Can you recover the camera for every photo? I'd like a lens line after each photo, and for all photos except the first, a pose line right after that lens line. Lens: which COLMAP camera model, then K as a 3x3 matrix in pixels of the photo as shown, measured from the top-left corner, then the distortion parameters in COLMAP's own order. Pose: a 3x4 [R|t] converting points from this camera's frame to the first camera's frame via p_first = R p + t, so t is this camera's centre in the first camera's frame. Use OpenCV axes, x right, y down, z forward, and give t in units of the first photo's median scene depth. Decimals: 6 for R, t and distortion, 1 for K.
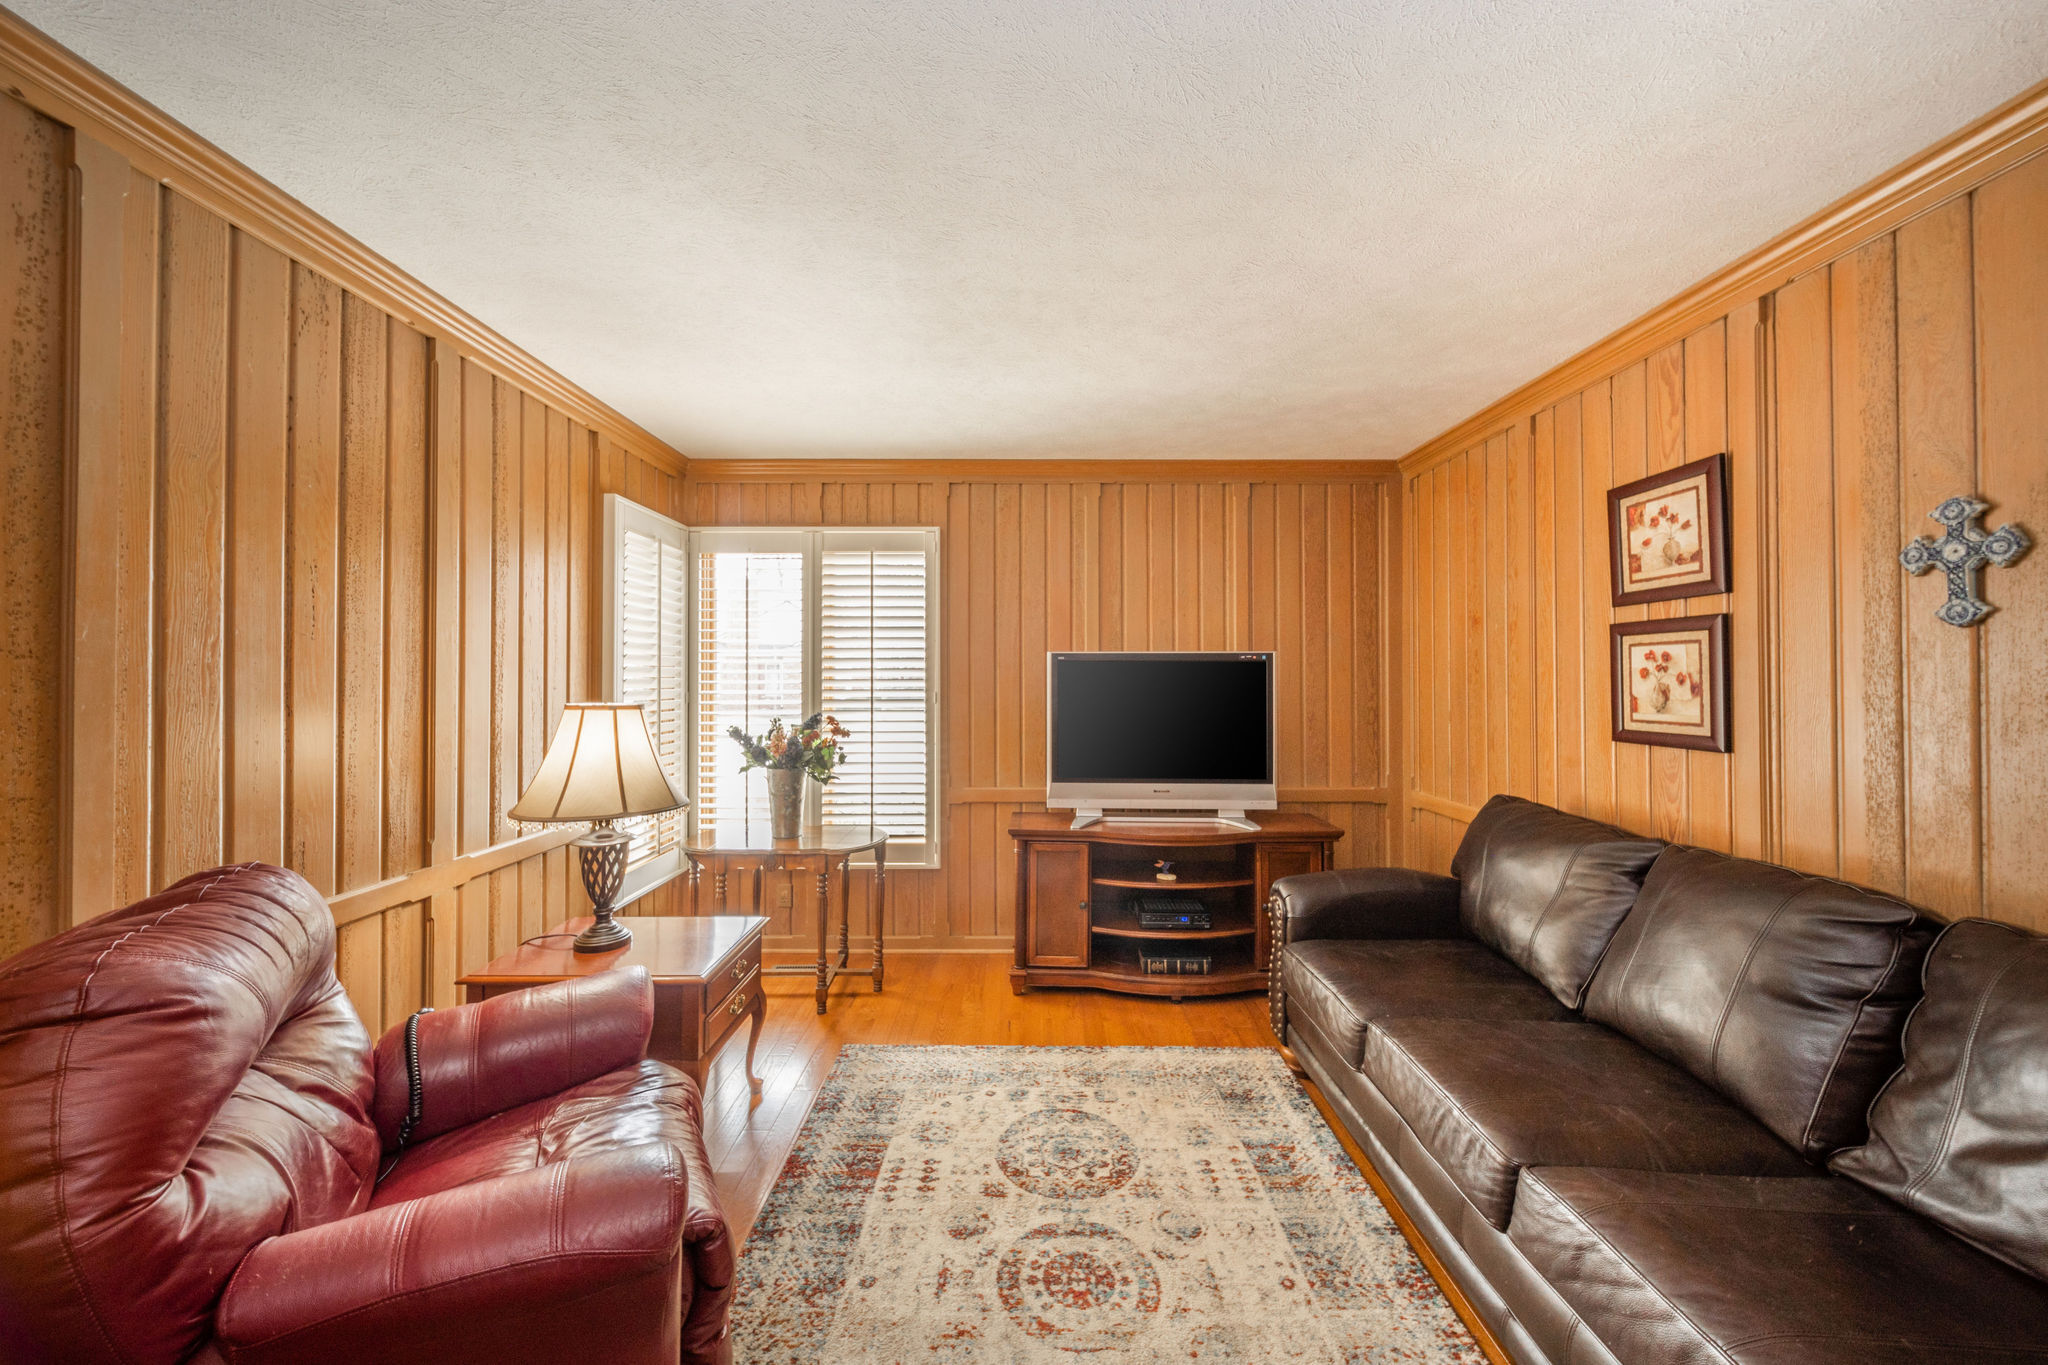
lens RADIAL K [[717.0, 0, 1026.0], [0, 717.0, 673.8], [0, 0, 1]] dist [0.000630, -0.000597]
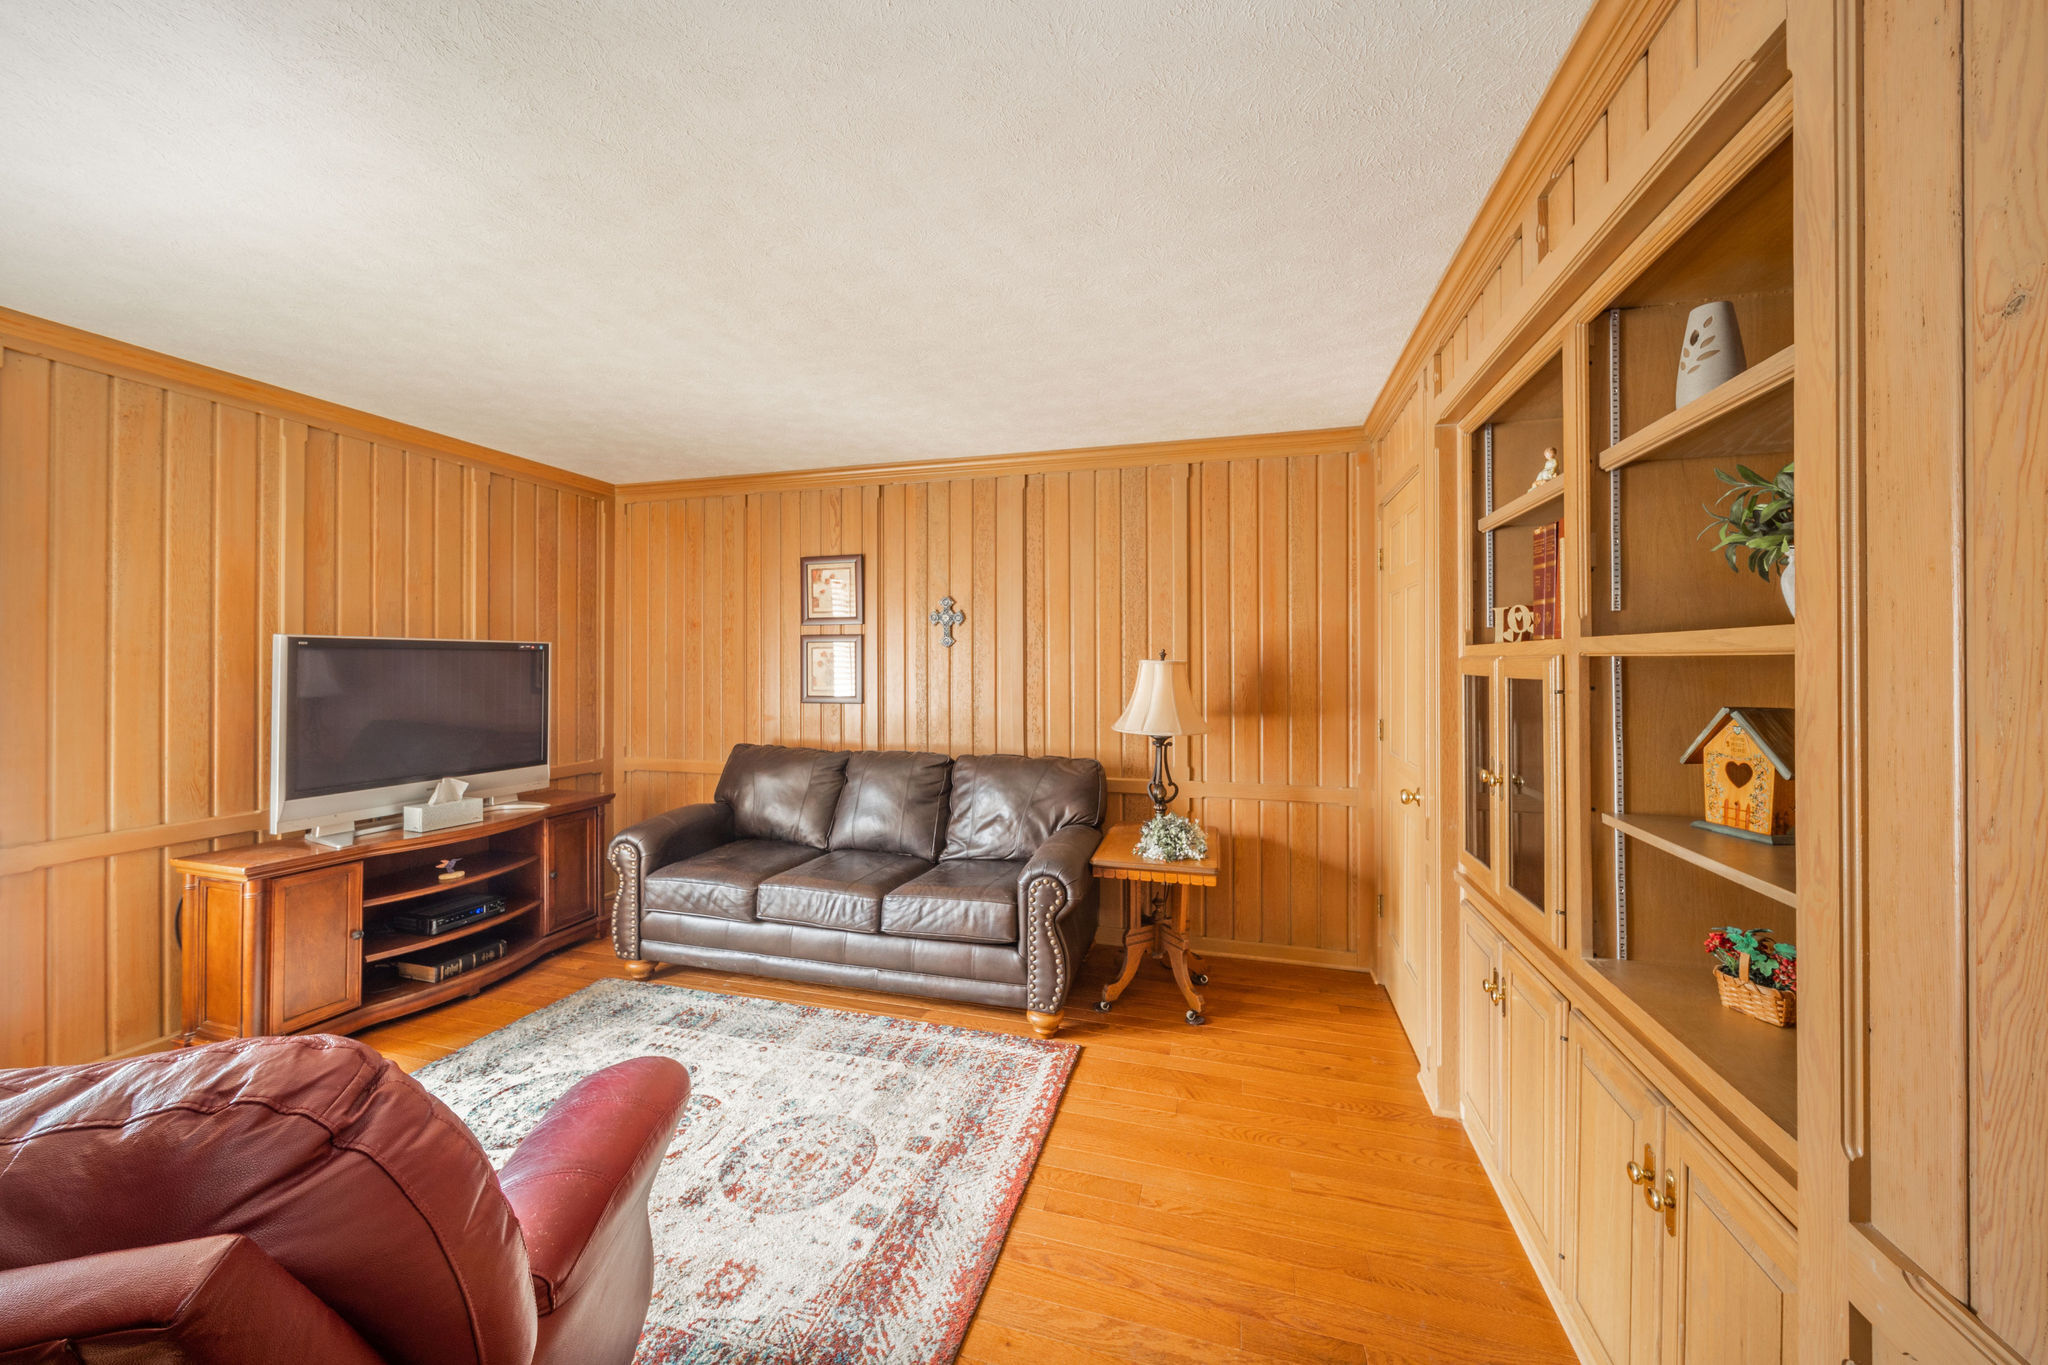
lens RADIAL K [[717.0, 0, 1024.5], [0, 717.0, 663.4], [0, 0, 1]] dist [0.000630, -0.000597]
pose [[0.280665, -0.002218, 0.959803, -0.581908], [-0.006744, 0.999968, 0.004282, -0.010371], [-0.959782, -0.007674, 0.280641, 0.000920]]
